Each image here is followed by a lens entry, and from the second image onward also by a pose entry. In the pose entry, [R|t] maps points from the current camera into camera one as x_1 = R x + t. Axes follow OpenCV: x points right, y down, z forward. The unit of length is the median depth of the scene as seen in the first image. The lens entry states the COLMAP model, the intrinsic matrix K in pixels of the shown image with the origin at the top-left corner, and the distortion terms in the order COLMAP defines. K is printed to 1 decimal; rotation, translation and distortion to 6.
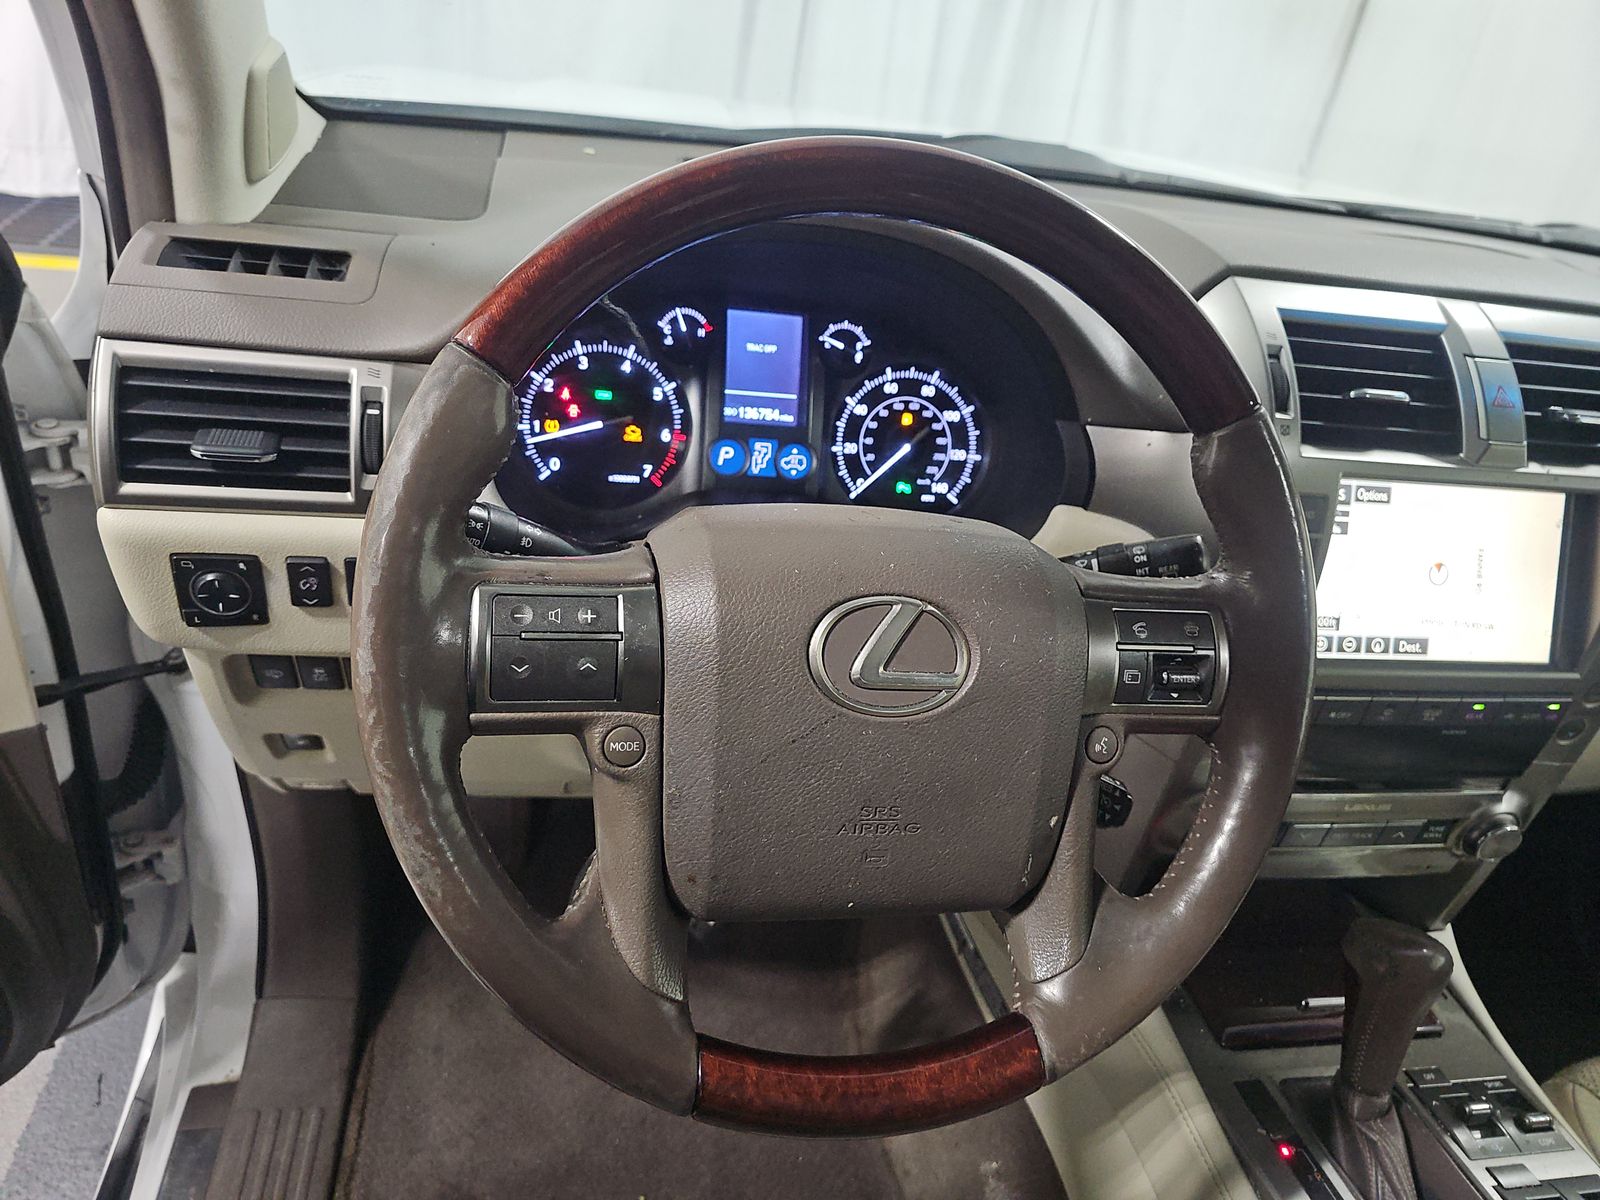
lens RADIAL K [[1047.1, 0, 800.0], [0, 1047.1, 600.0], [0, 0, 1]] dist [0.069562, -0.071748]
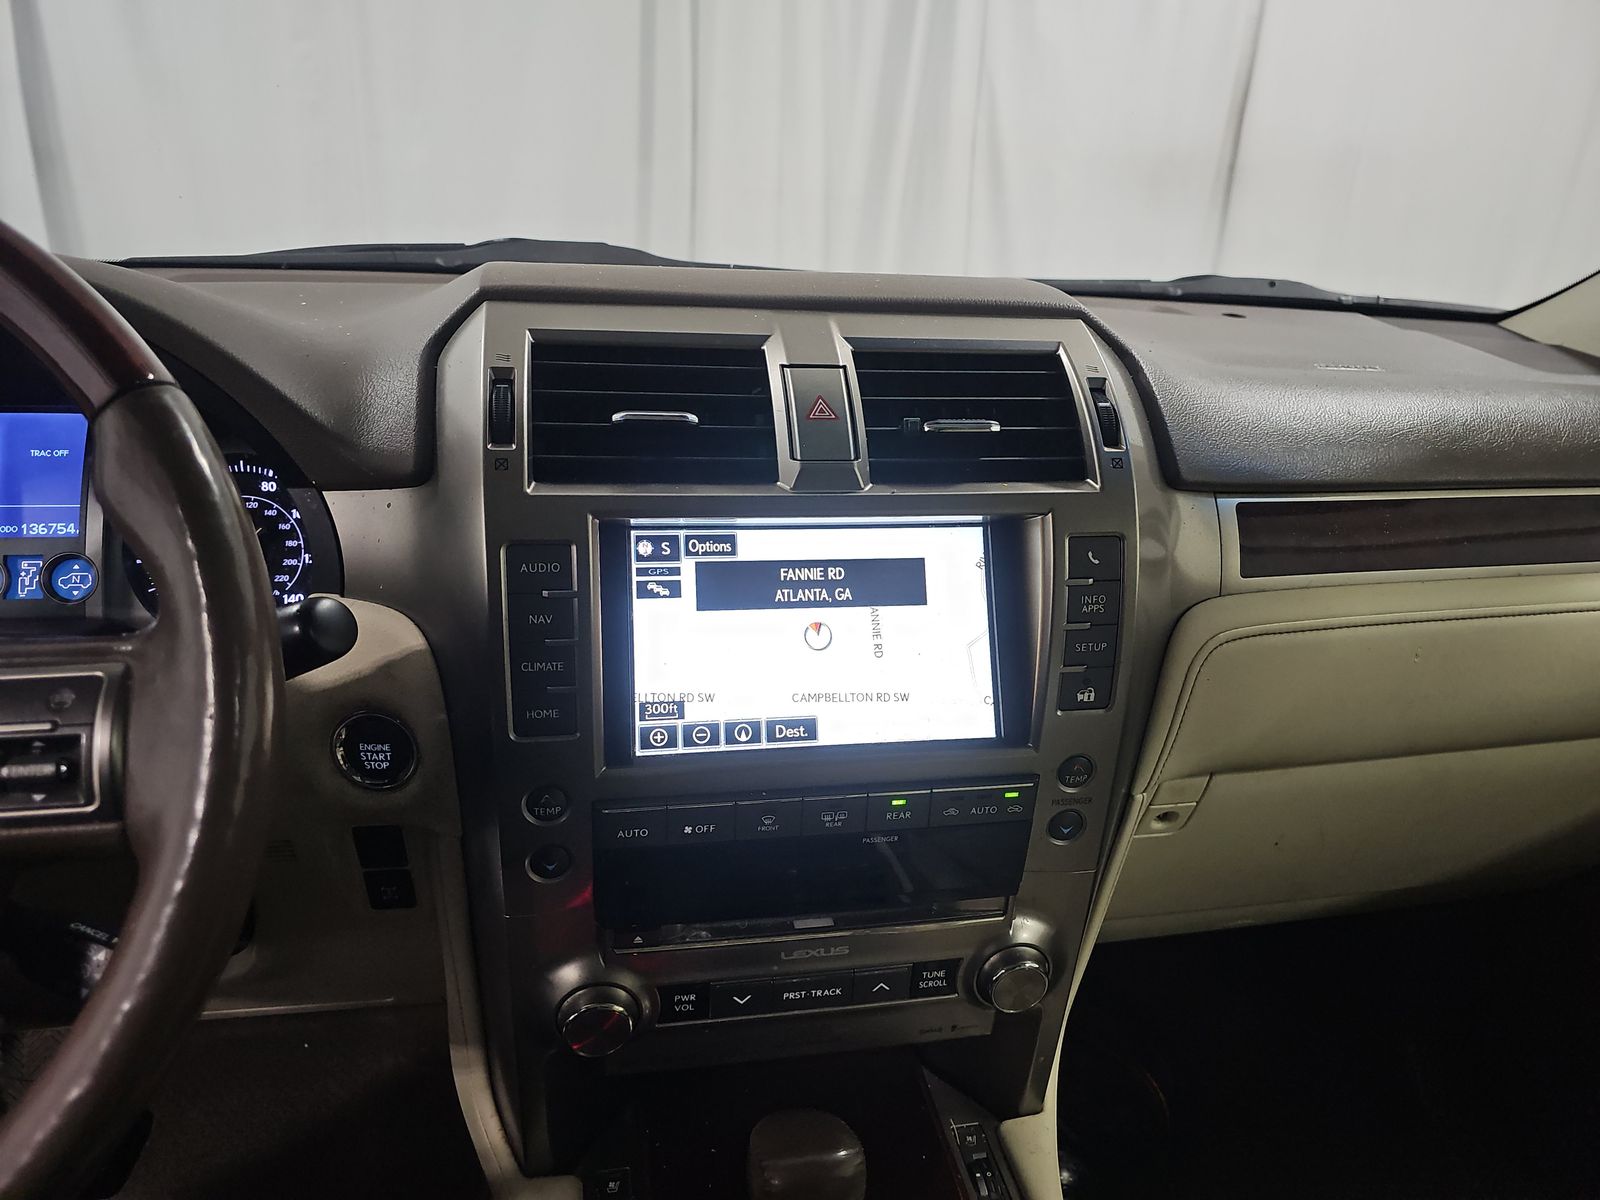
lens RADIAL K [[1047.1, 0, 800.0], [0, 1047.1, 600.0], [0, 0, 1]] dist [0.069562, -0.071748]
pose [[0.995602, -0.093485, -0.006078, 0.557645], [0.090634, 0.977589, -0.190015, 0.090985], [0.023706, 0.188628, 0.981762, 0.206697]]
